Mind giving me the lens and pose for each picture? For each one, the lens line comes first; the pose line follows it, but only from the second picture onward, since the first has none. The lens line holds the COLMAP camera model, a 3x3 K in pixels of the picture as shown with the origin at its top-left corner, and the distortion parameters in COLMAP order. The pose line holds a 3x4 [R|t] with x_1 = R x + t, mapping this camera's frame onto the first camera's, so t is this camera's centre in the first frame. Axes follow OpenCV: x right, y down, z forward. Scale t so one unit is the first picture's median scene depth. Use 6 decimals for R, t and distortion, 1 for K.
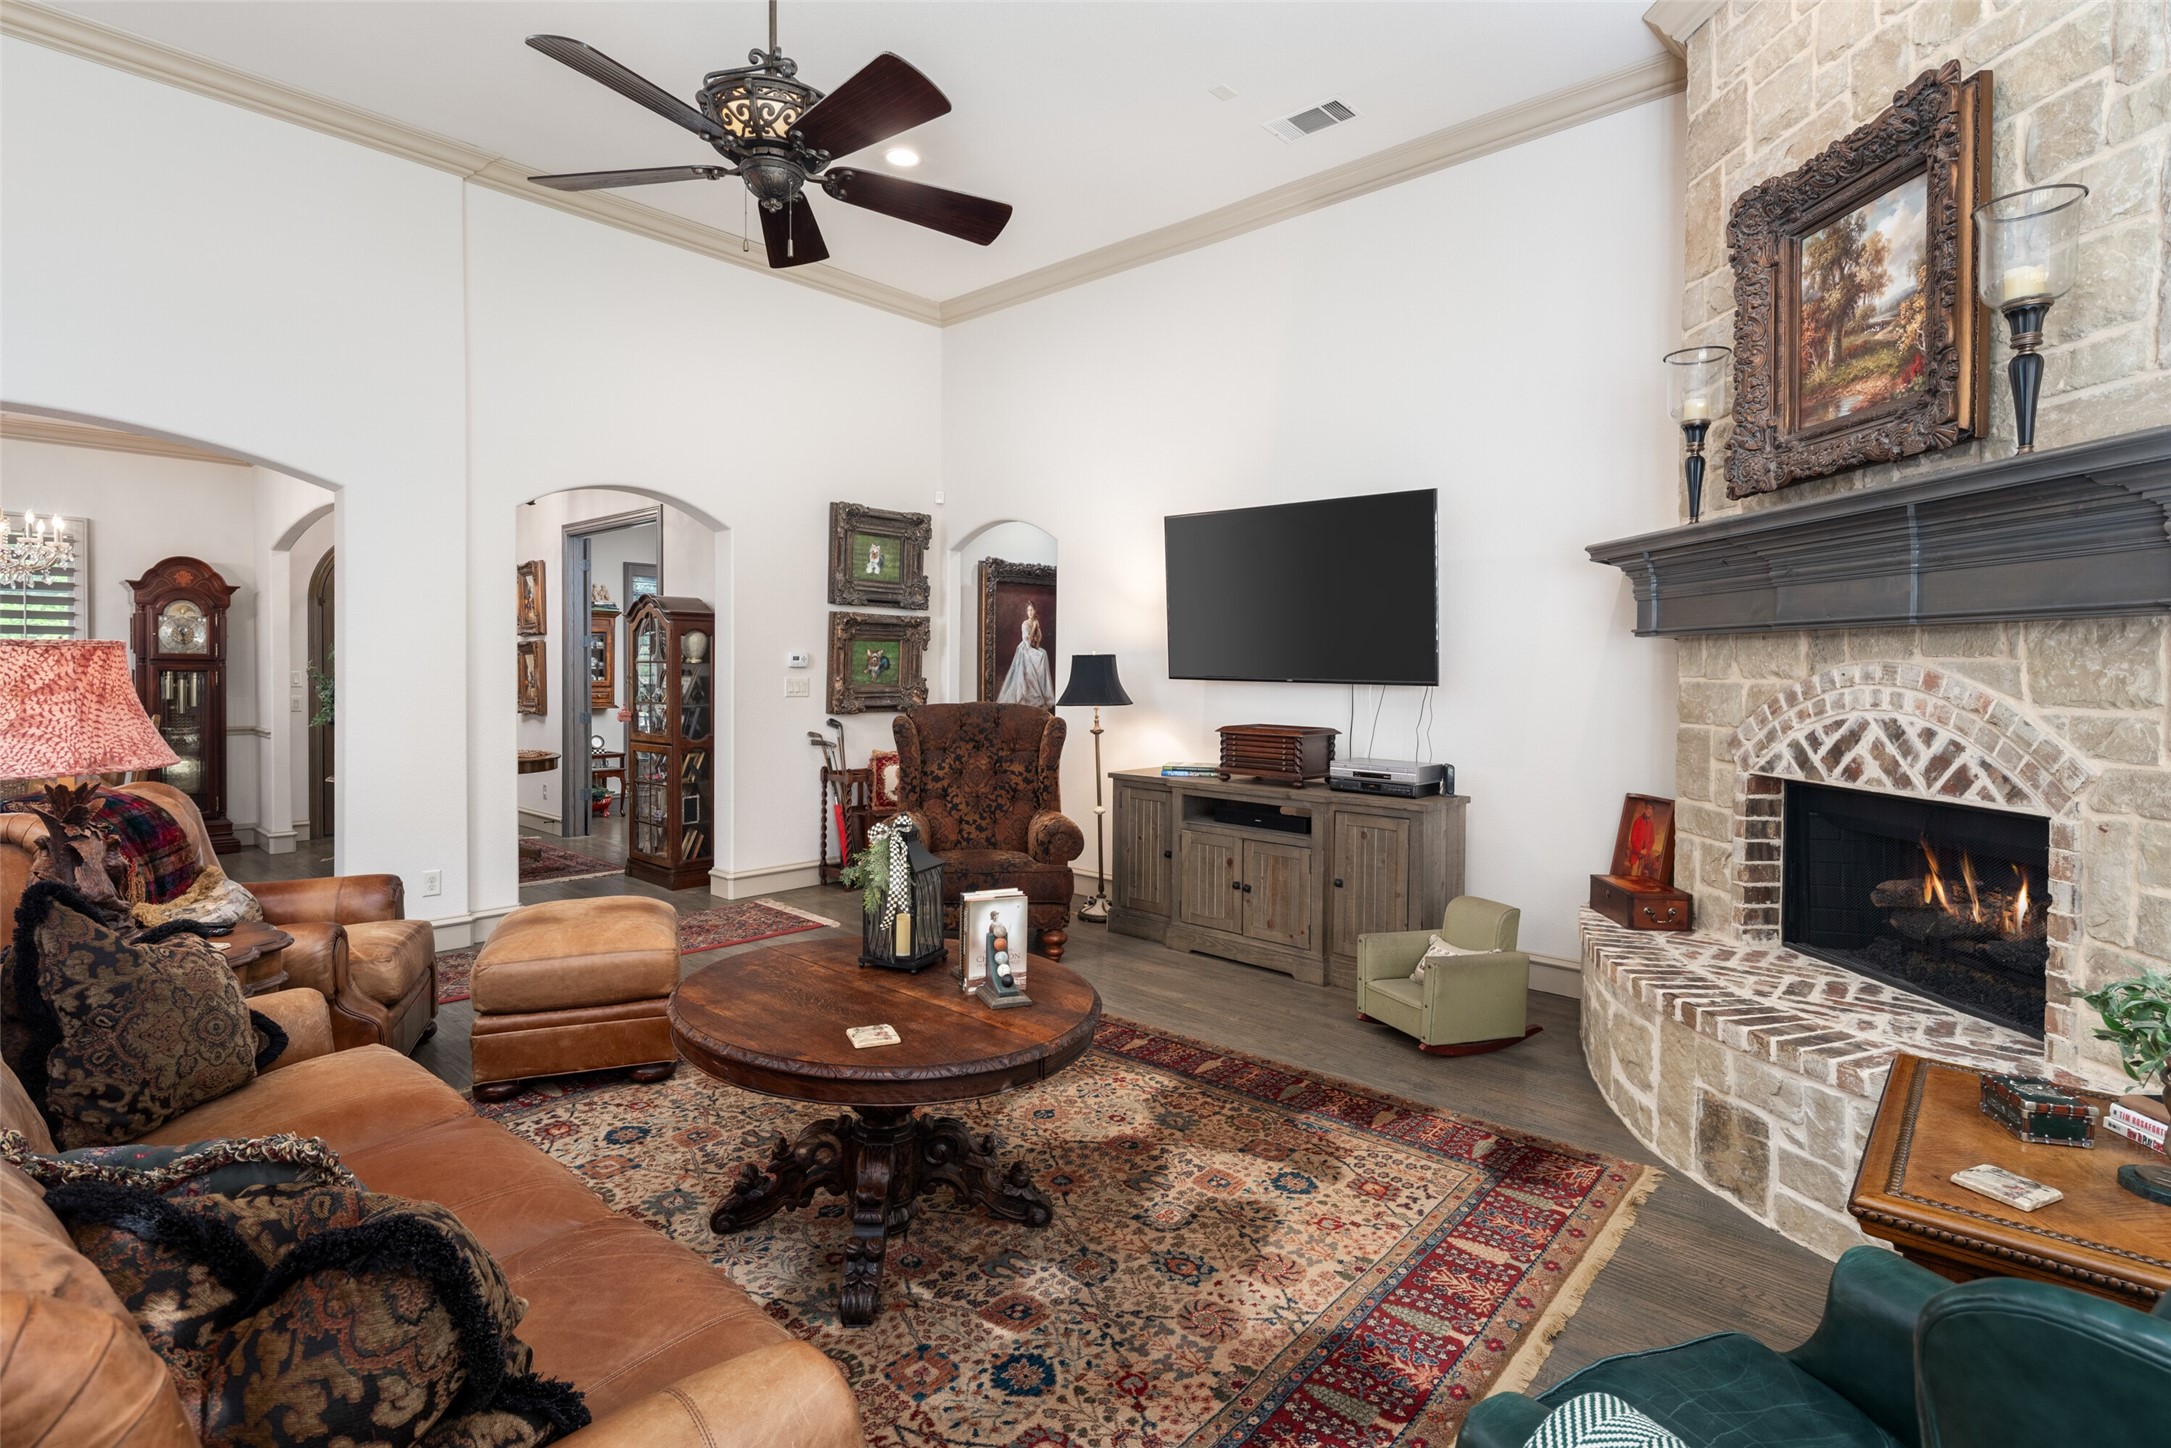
lens RADIAL K [[1077.5, 0, 1079.4], [0, 1077.5, 689.0], [0, 0, 1]] dist [0.001856, -0.000417]
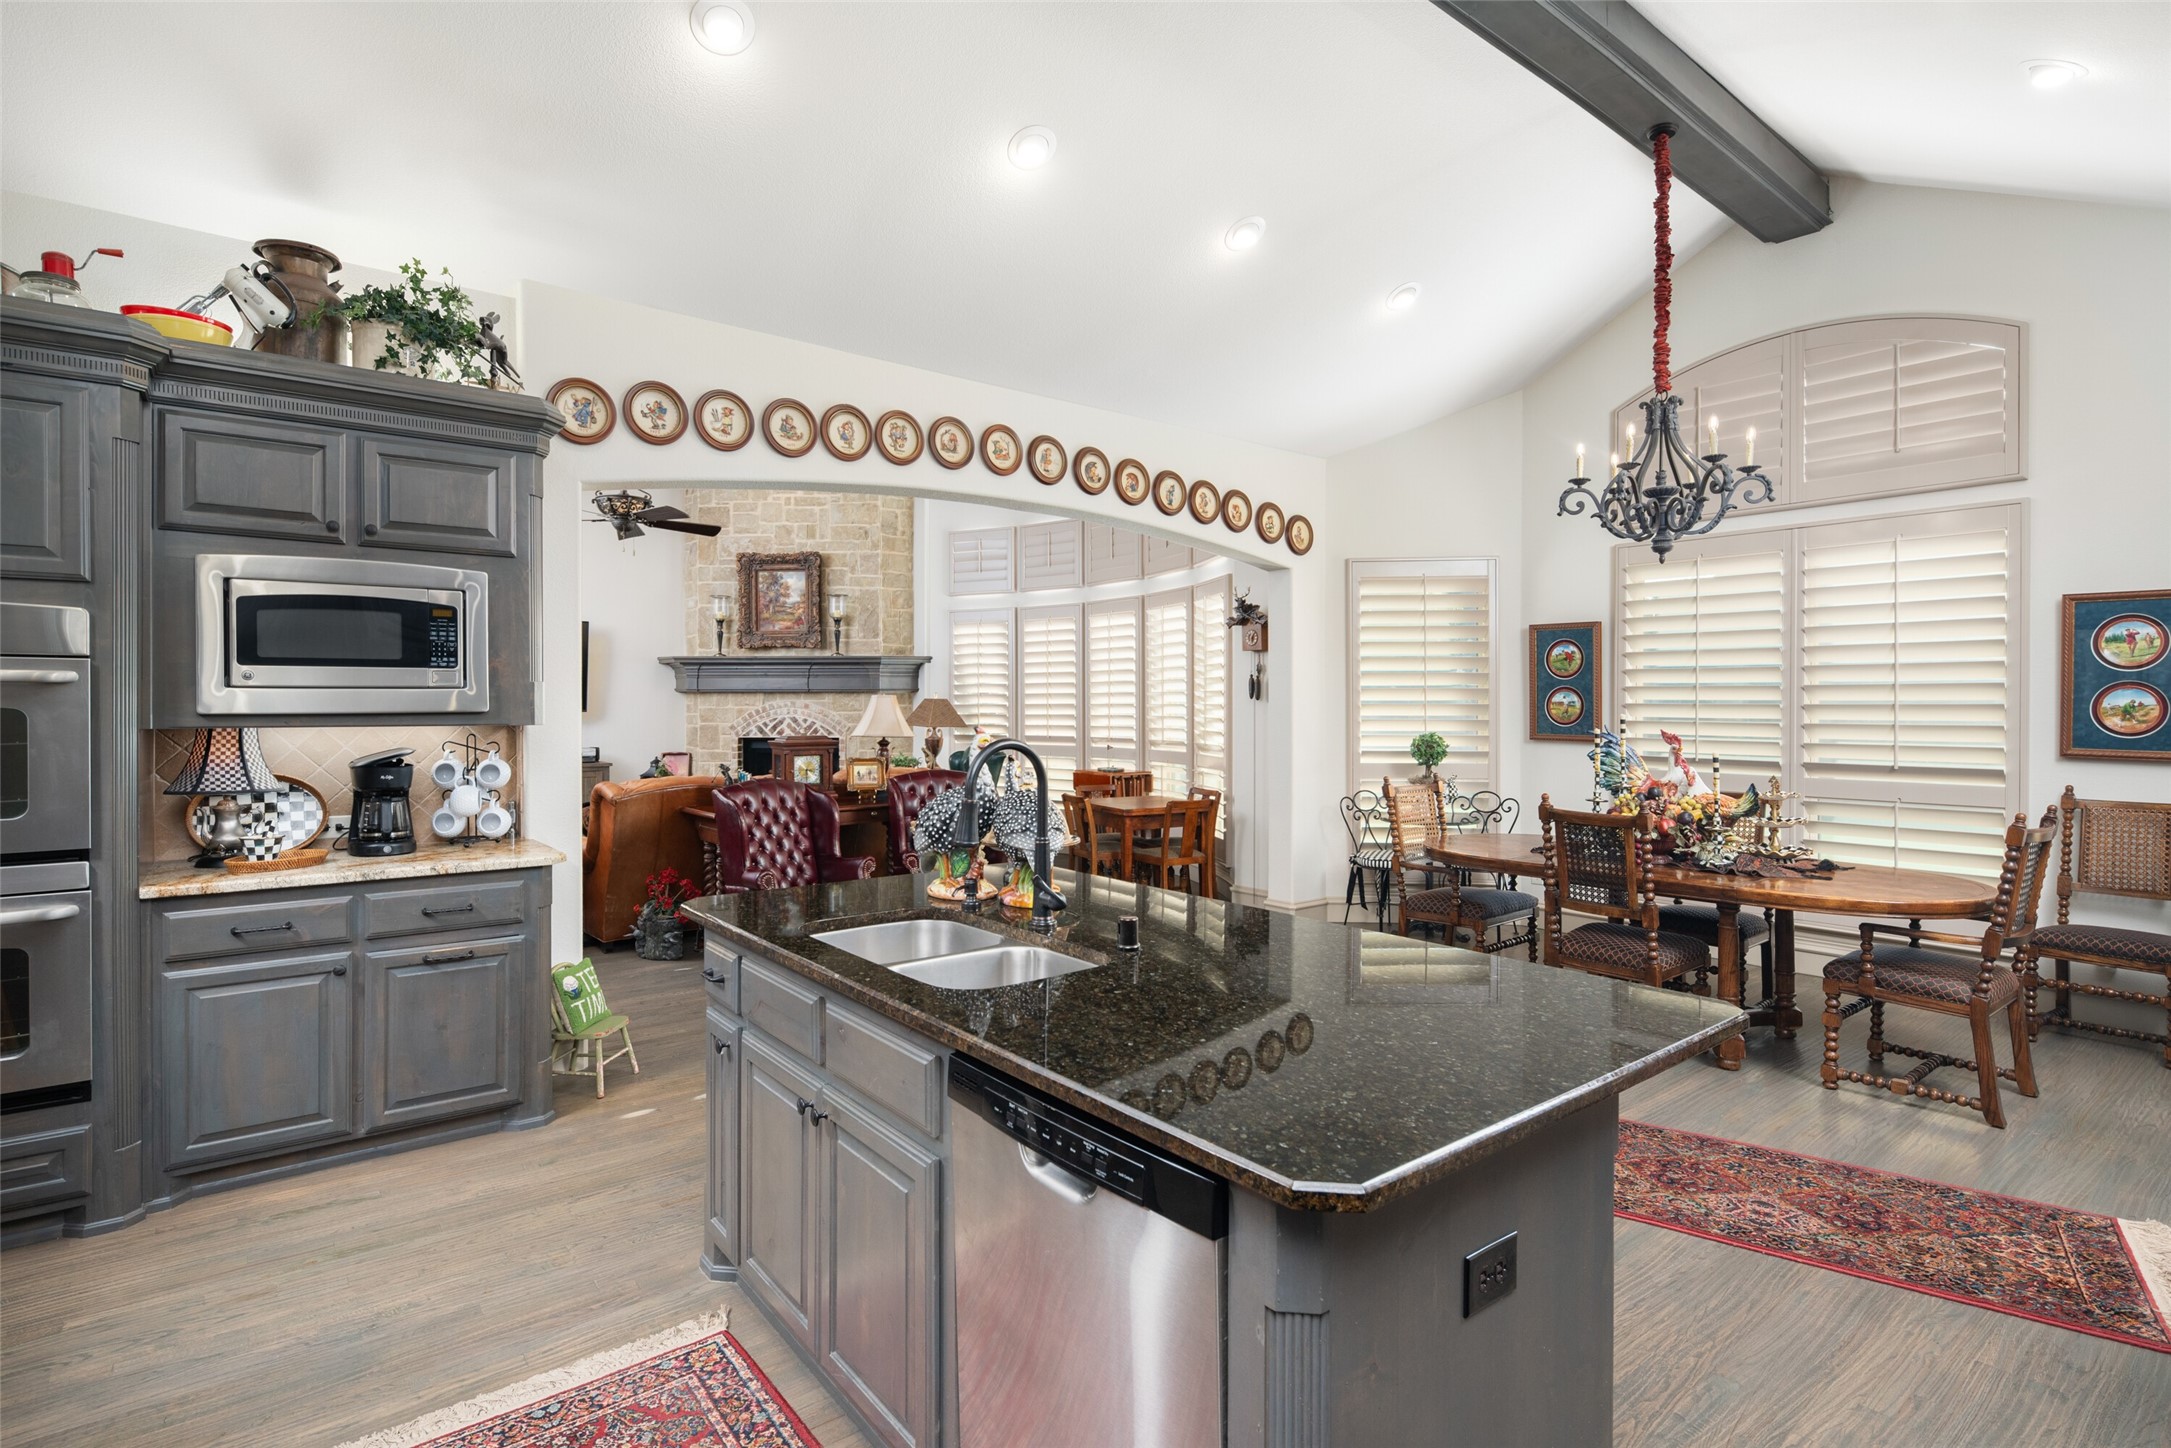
lens RADIAL K [[1049.6, 0, 1077.6], [0, 1049.6, 701.6], [0, 0, 1]] dist [0.002230, -0.000938]
pose [[0.166758, -0.006754, 0.985975, -2.379218], [0.021618, 0.999761, 0.003192, -0.012793], [-0.985761, 0.020783, 0.166864, -0.492070]]
